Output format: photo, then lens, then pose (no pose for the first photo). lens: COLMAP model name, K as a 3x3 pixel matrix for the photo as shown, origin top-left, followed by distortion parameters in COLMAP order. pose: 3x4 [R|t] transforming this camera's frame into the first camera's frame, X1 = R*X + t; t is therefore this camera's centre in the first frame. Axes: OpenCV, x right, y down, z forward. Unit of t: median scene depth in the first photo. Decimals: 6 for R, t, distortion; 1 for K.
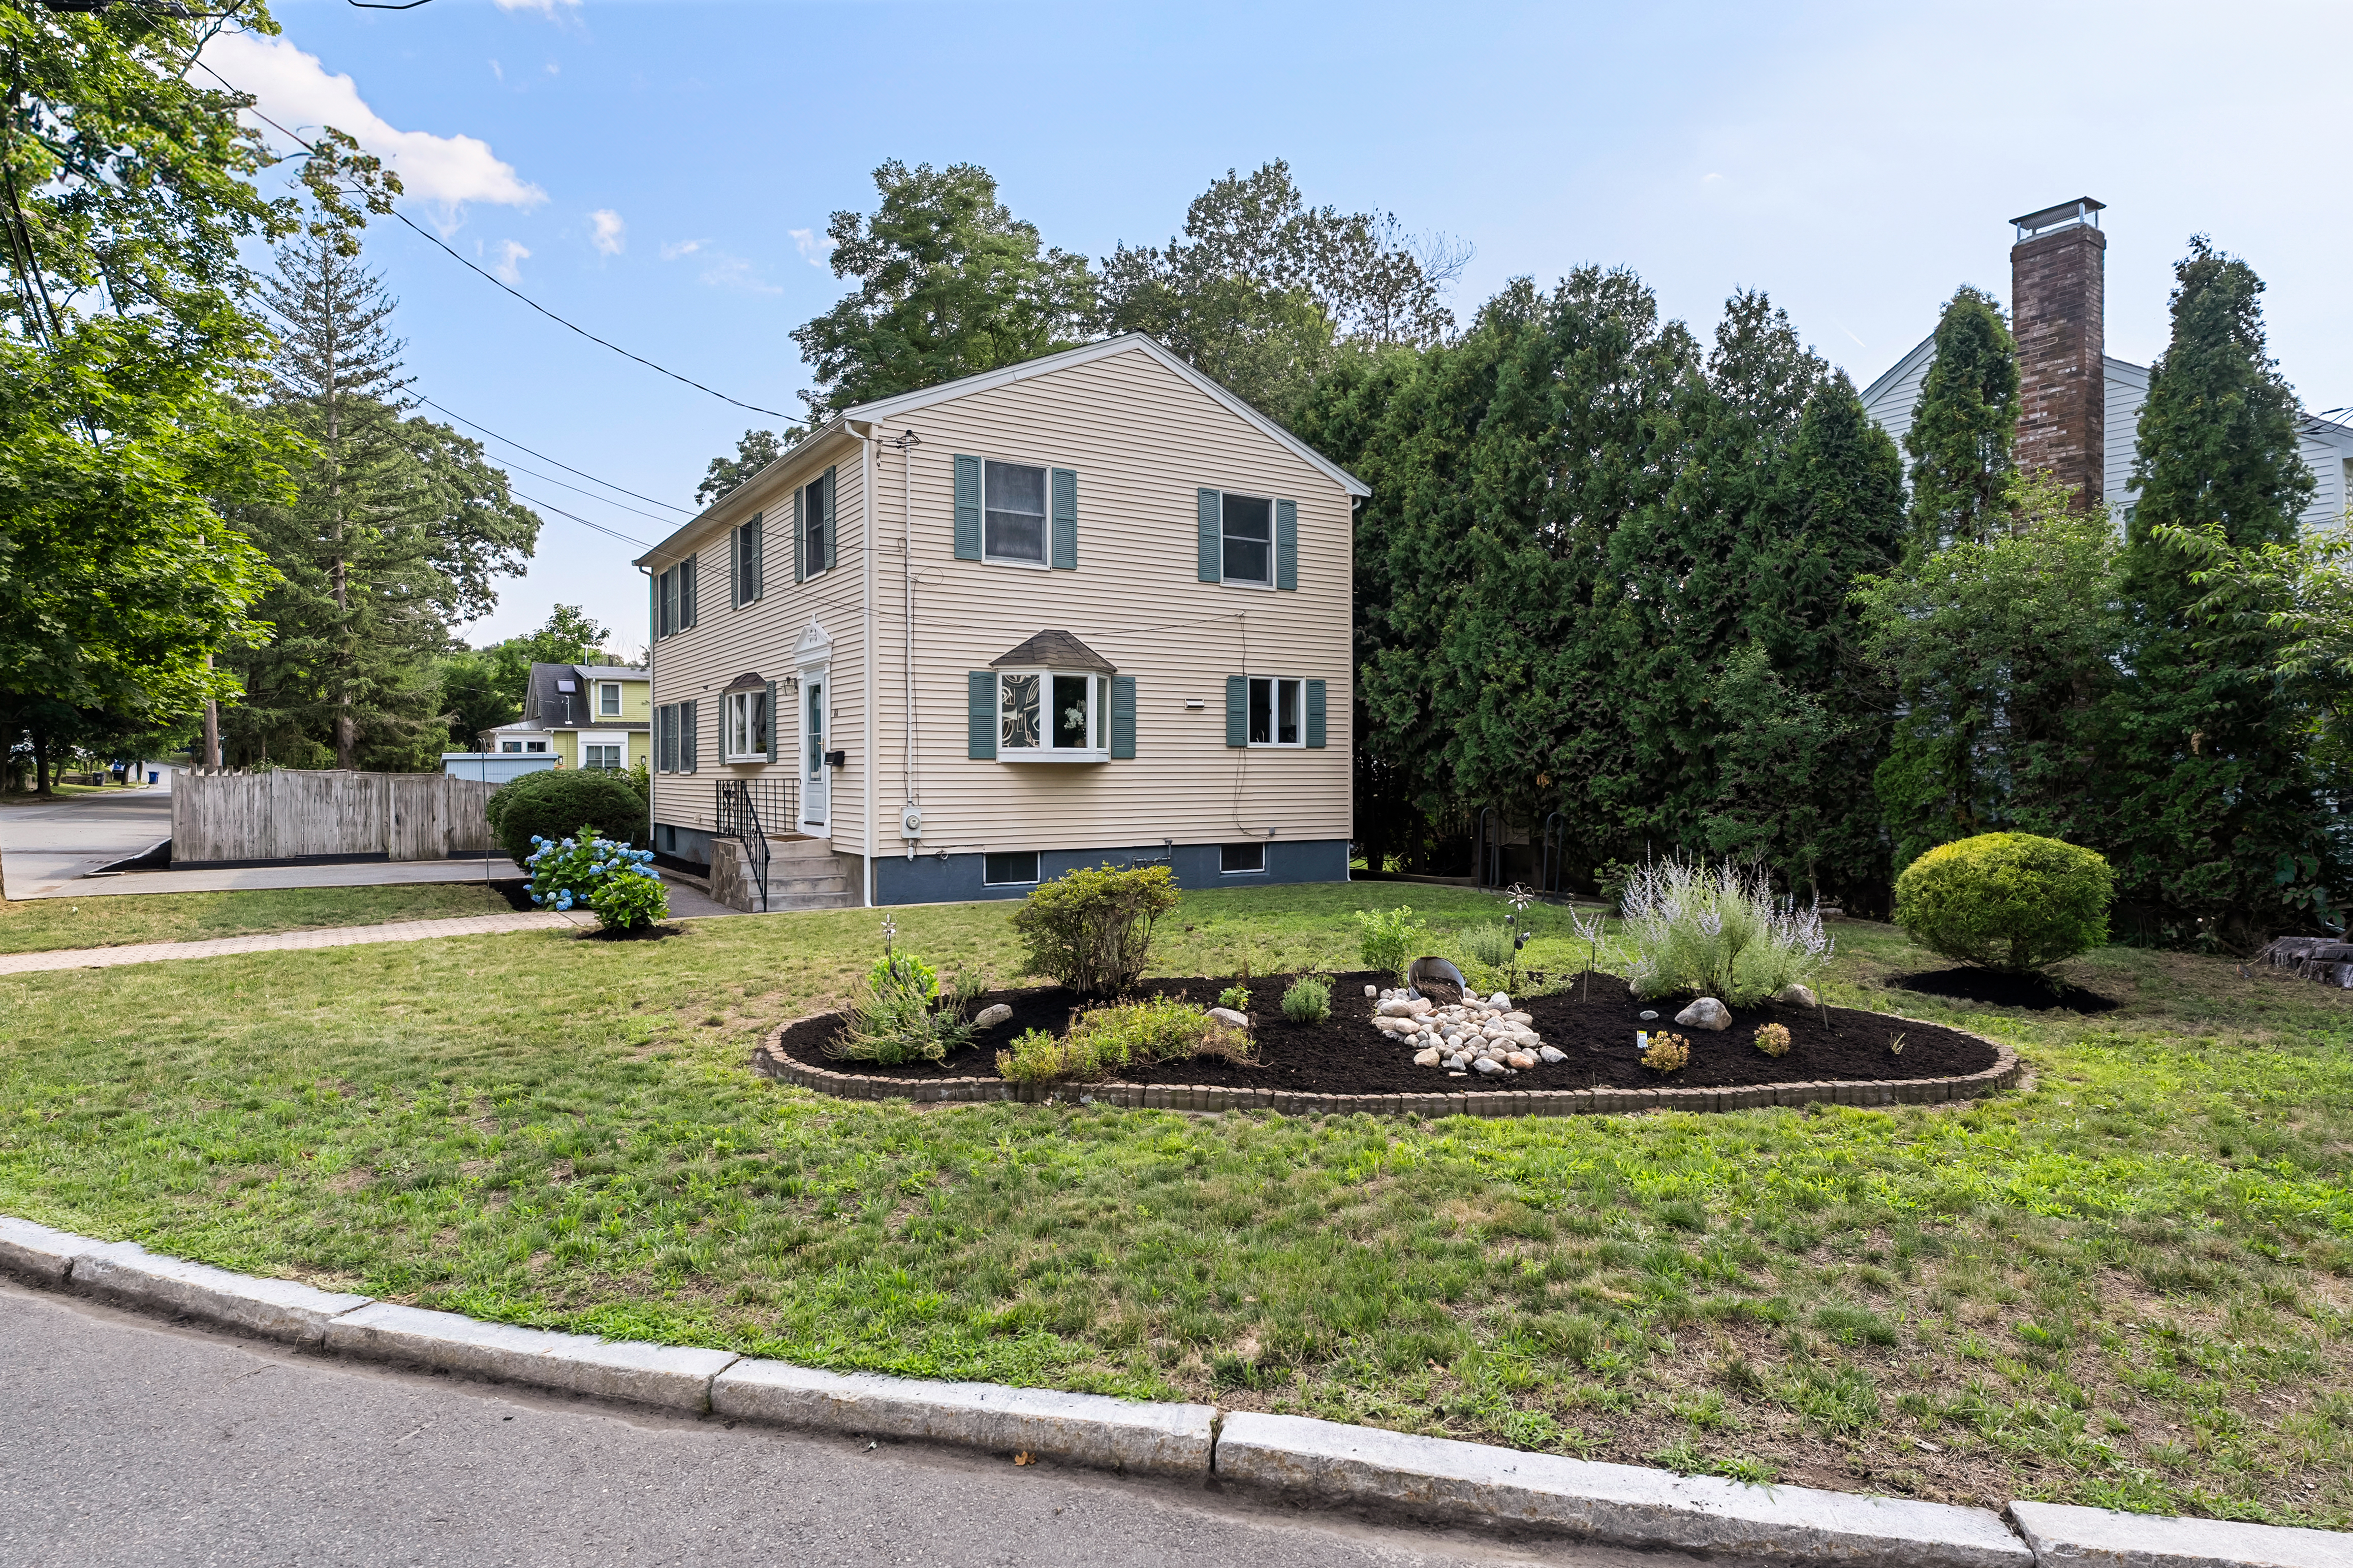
lens RADIAL K [[1304.9, 0, 1176.5], [0, 1304.9, 784.0], [0, 0, 1]] dist [-0.004537, -0.001315]
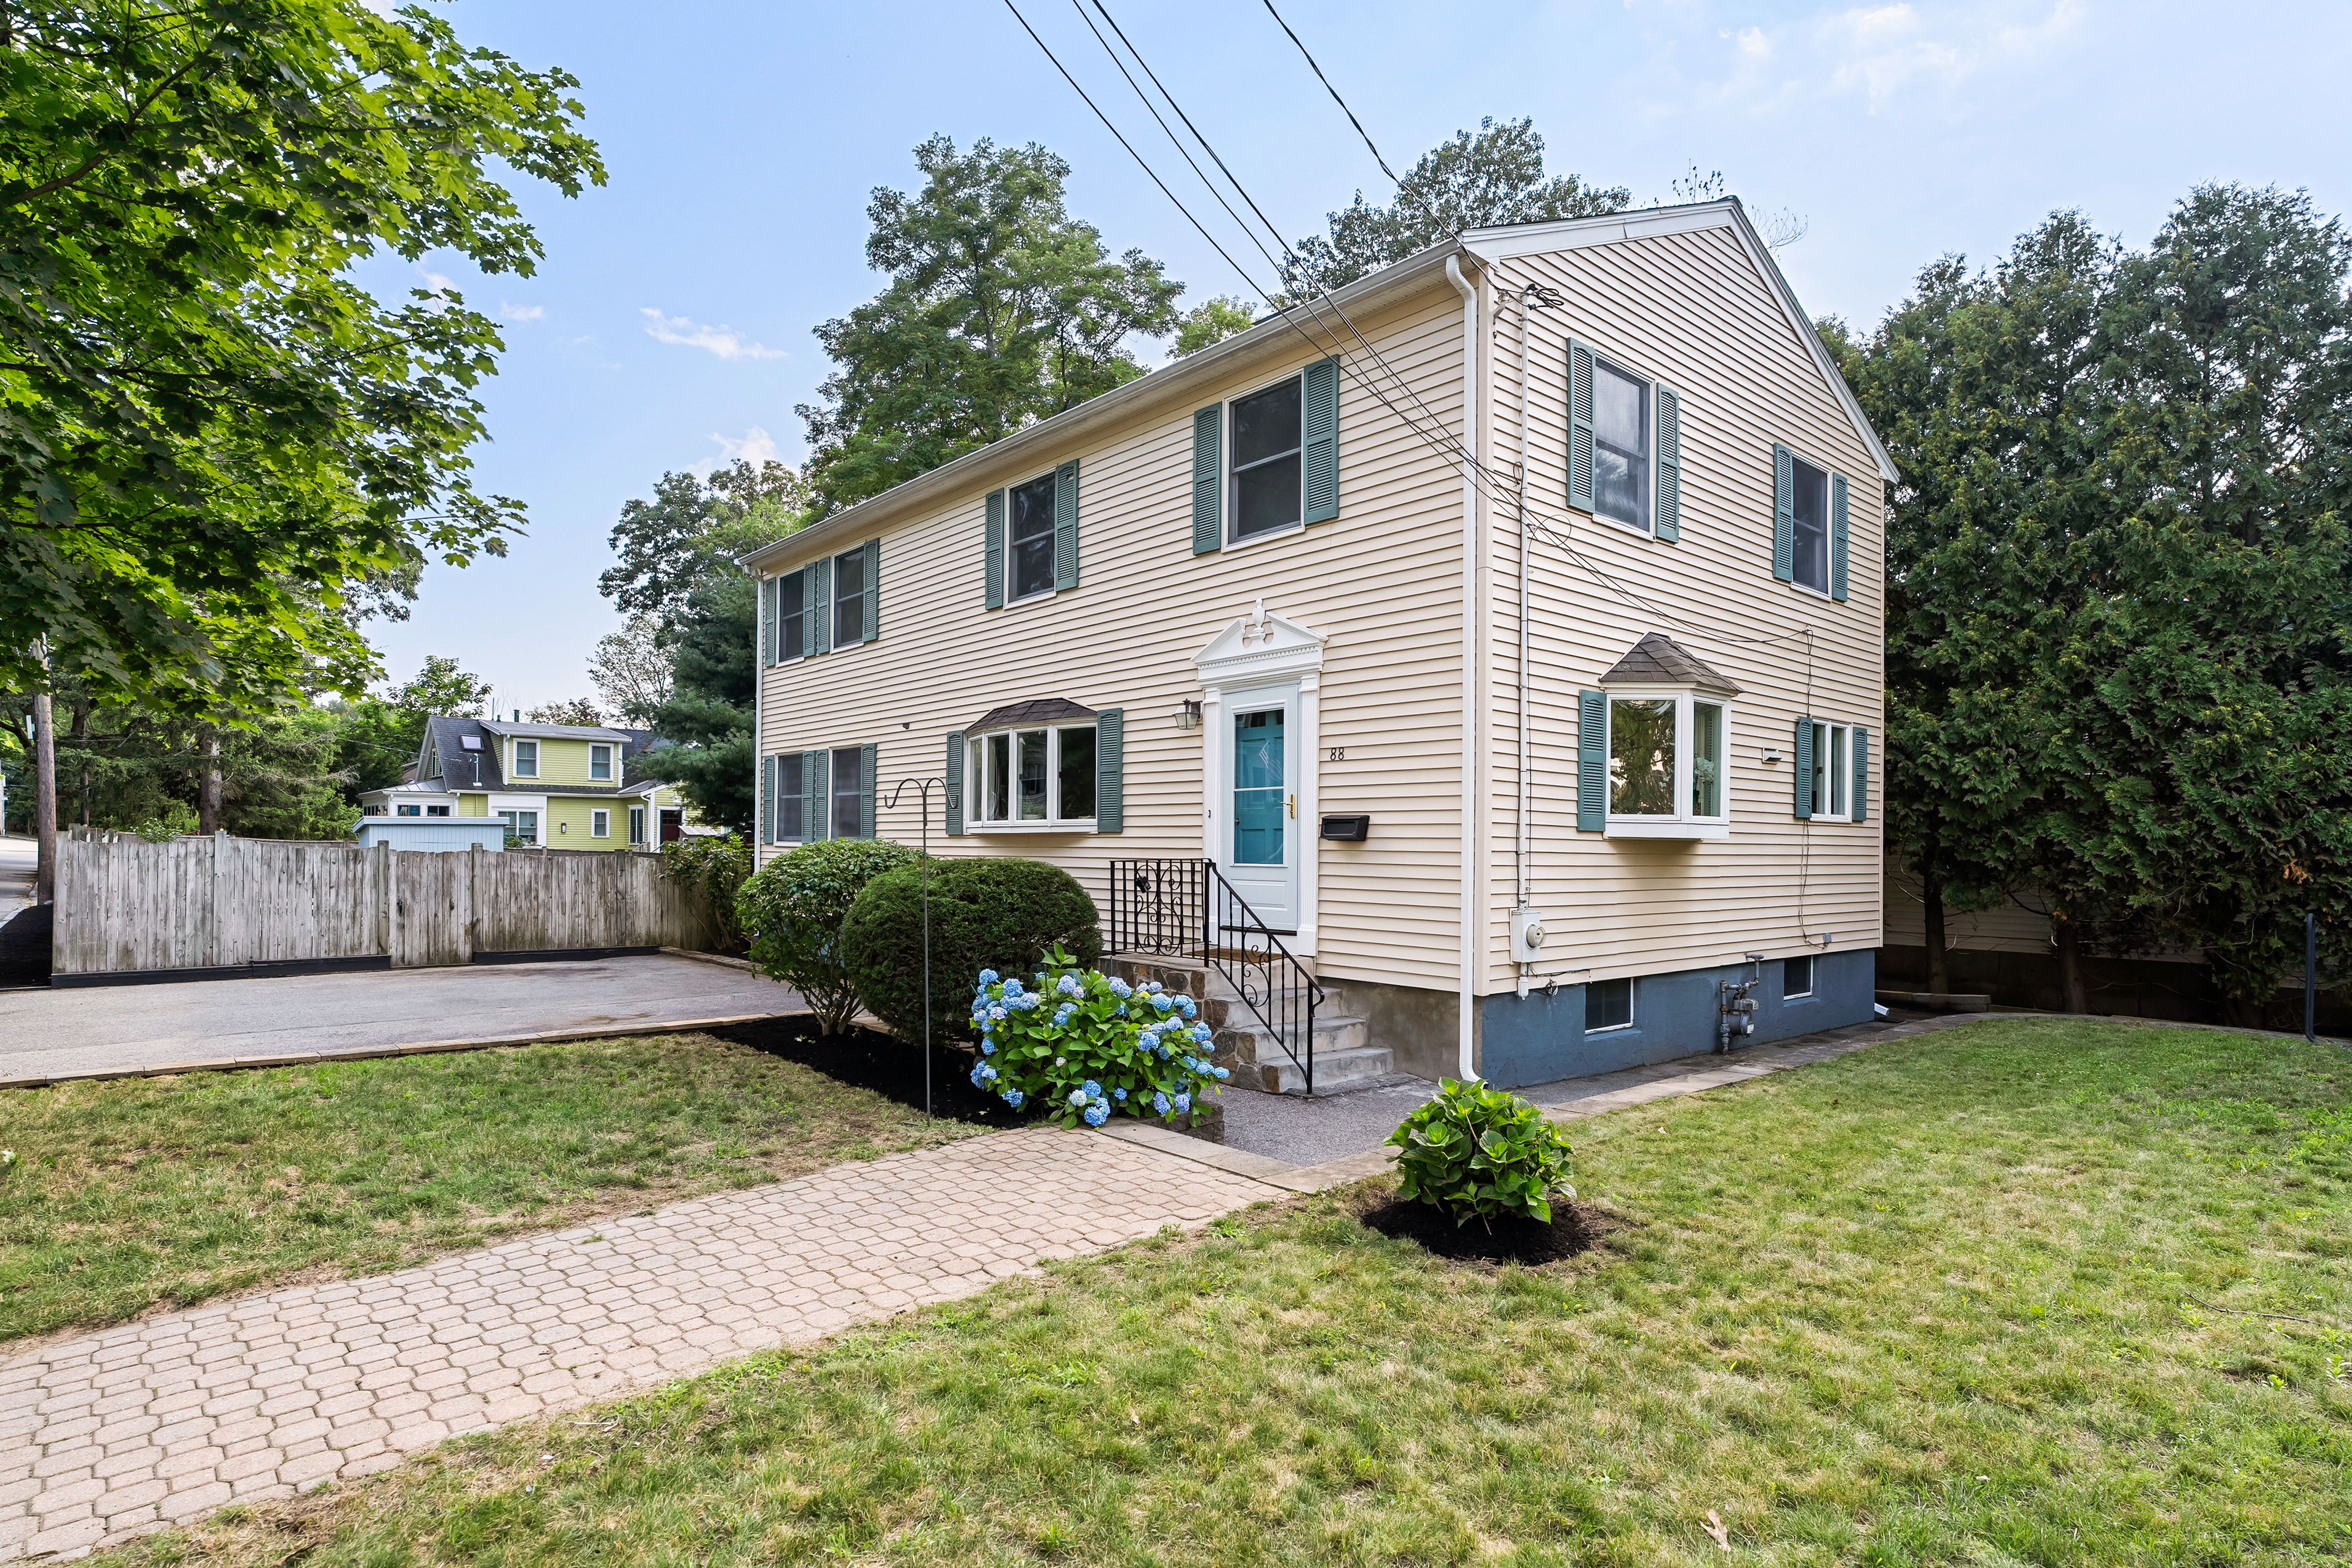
lens RADIAL K [[1226.5, 0, 1168.6], [0, 1226.5, 841.8], [0, 0, 1]] dist [-0.003732, -0.000452]
pose [[0.990610, 0.010989, 0.136274, -0.366270], [-0.009152, 0.999859, -0.014102, -0.003857], [-0.136410, 0.012722, 0.990571, 0.382246]]
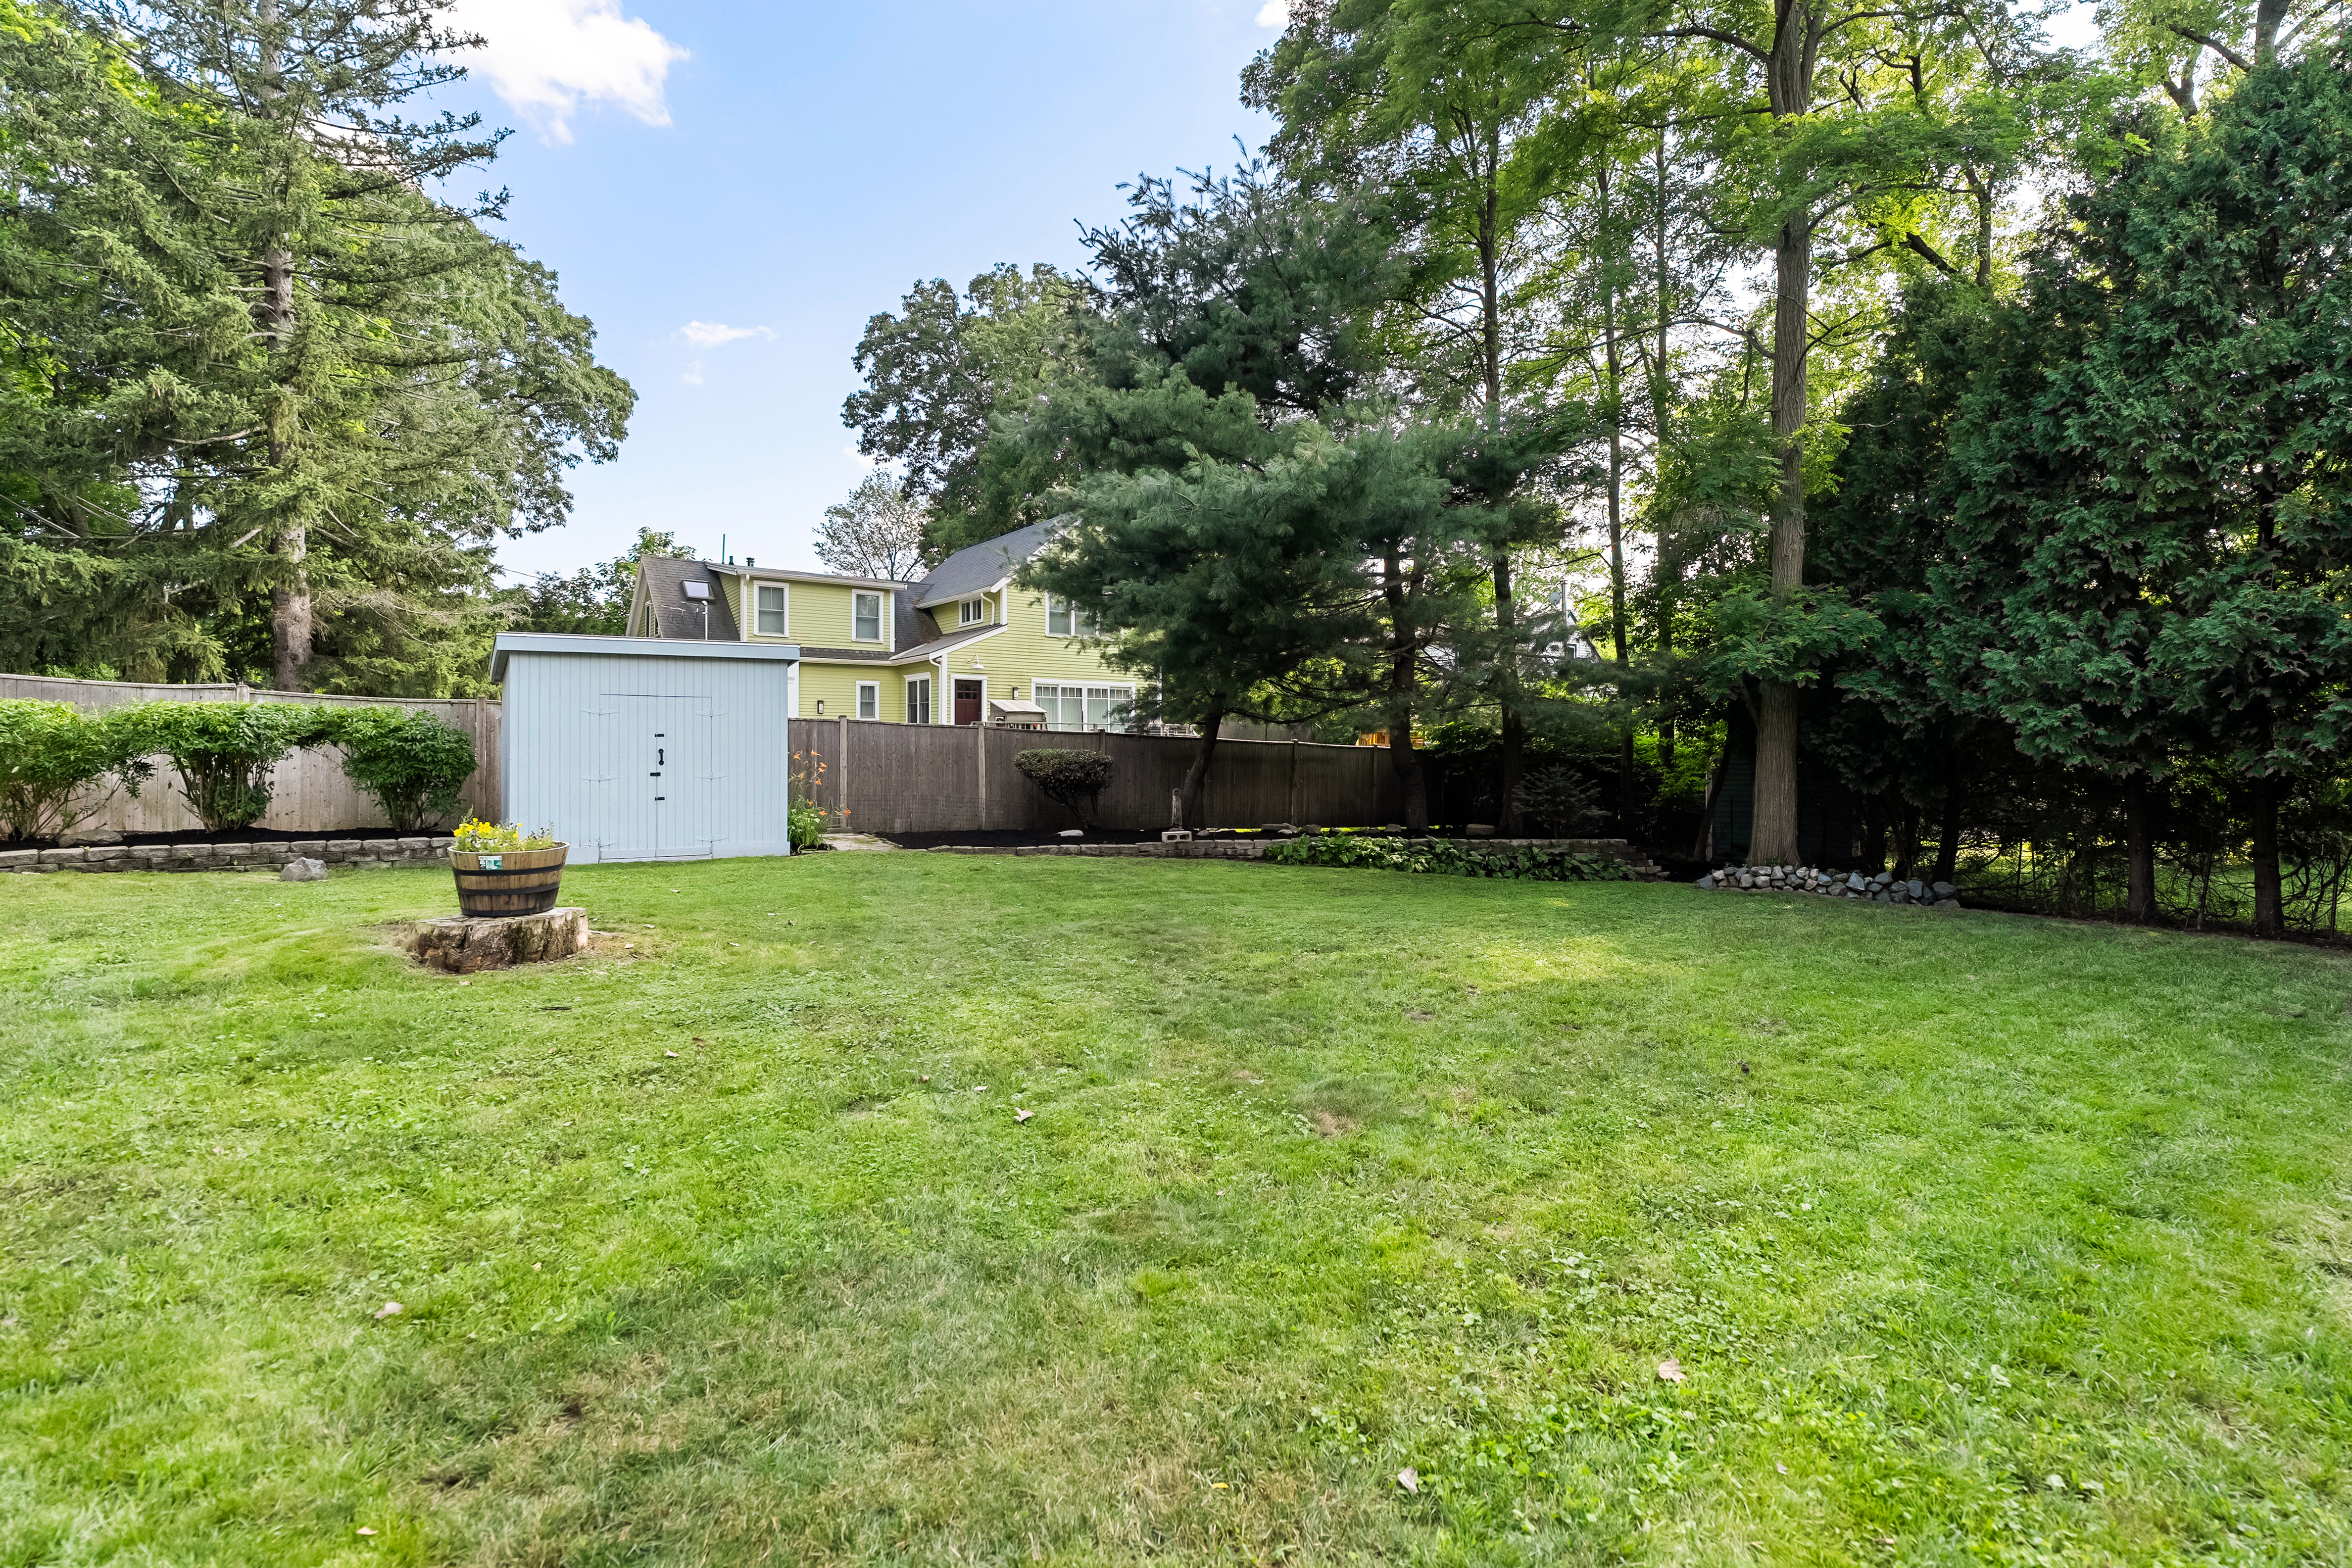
lens RADIAL K [[1072.9, 0, 1179.0], [0, 1072.9, 744.9], [0, 0, 1]] dist [-0.001027, 0.000047]
pose [[0.998470, 0.003774, 0.055175, -0.834089], [-0.002999, 0.999896, -0.014126, 0.022368], [-0.055223, 0.013938, 0.998377, 1.481740]]
